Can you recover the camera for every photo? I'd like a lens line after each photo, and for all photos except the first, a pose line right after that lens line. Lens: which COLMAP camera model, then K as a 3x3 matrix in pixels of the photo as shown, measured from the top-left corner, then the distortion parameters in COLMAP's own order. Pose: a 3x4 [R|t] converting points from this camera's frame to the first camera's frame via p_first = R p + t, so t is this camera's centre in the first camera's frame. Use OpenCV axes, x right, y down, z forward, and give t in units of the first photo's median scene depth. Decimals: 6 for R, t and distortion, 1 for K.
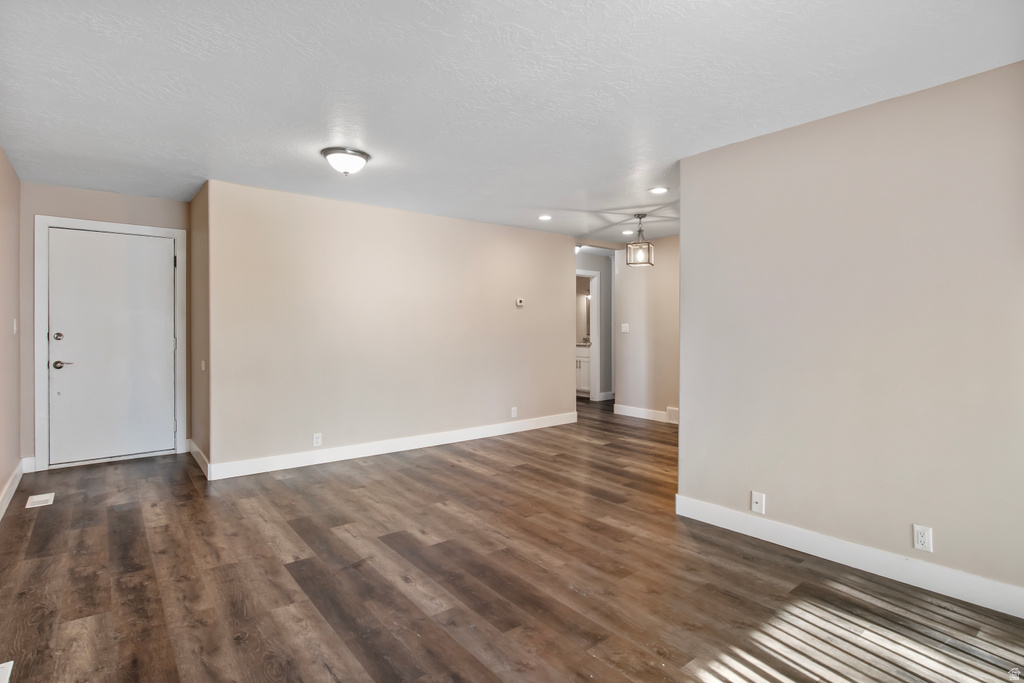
lens RADIAL K [[513.1, 0, 514.6], [0, 513.1, 322.0], [0, 0, 1]] dist [-0.003805, -0.002284]
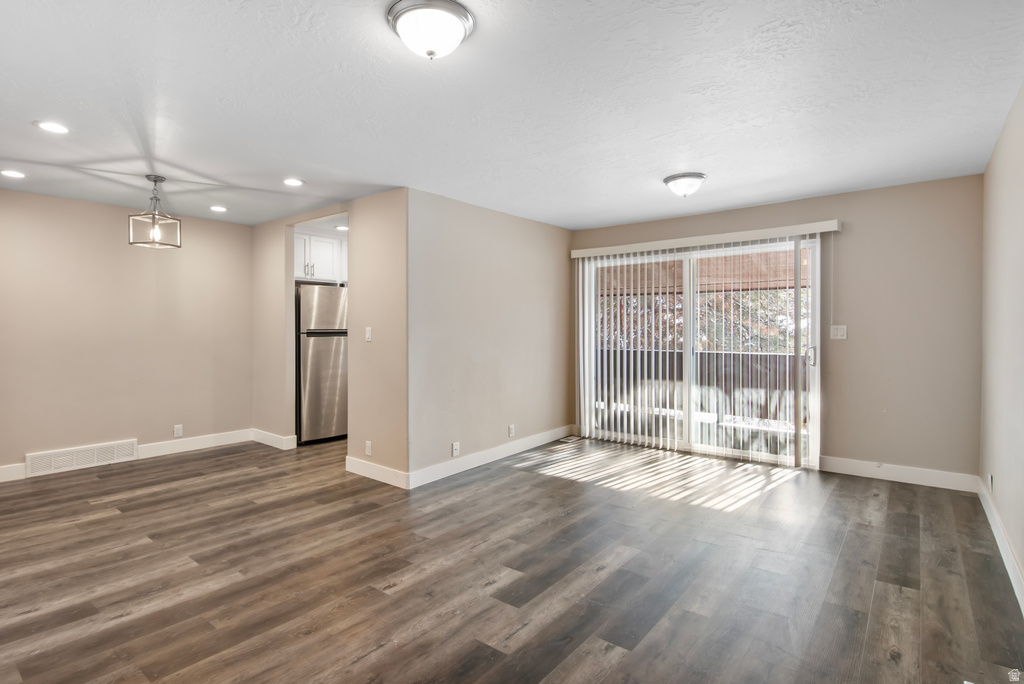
lens RADIAL K [[513.1, 0, 504.5], [0, 513.1, 331.0], [0, 0, 1]] dist [-0.003805, -0.002284]
pose [[-0.198564, -0.008240, 0.980053, -0.925861], [-0.006184, 0.999955, 0.007155, 0.001839], [-0.980068, -0.004640, -0.198606, 1.078222]]
